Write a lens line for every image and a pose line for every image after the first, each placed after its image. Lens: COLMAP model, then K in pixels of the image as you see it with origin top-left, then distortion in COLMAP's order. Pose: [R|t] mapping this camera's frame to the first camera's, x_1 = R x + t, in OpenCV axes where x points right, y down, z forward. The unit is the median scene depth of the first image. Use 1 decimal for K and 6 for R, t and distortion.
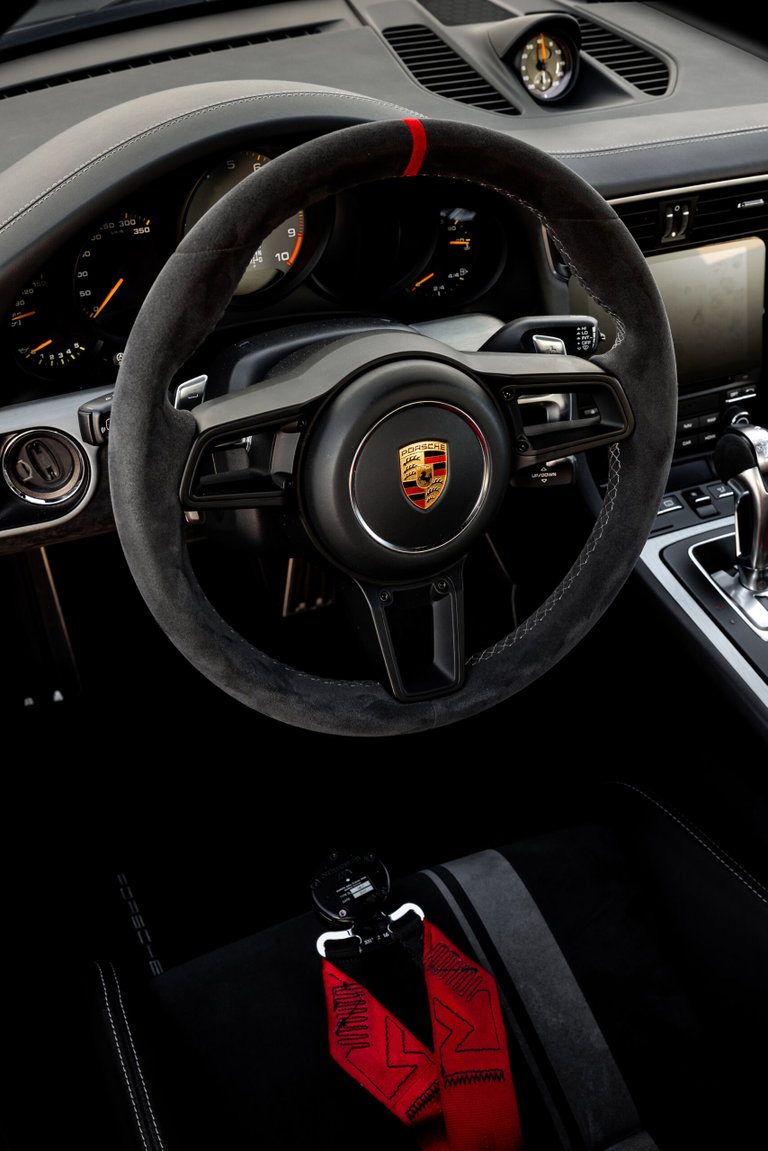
lens RADIAL K [[1330.3, 0, 380.9], [0, 1330.3, 586.8], [0, 0, 1]] dist [-0.007715, 0.000000]
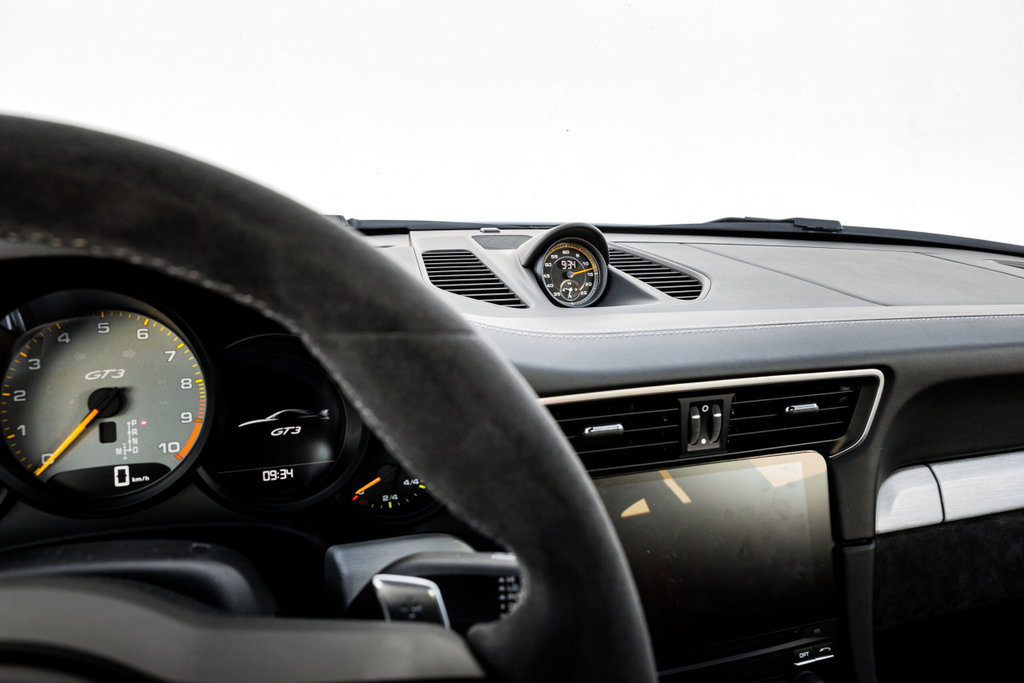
lens RADIAL K [[767.0, 0, 507.6], [0, 767.0, 326.6], [0, 0, 1]] dist [-0.013015, 0.010892]
pose [[0.994101, 0.017711, -0.107003, 0.170090], [-0.061585, 0.904280, -0.422475, -0.143447], [0.089278, 0.426572, 0.900036, 0.618841]]
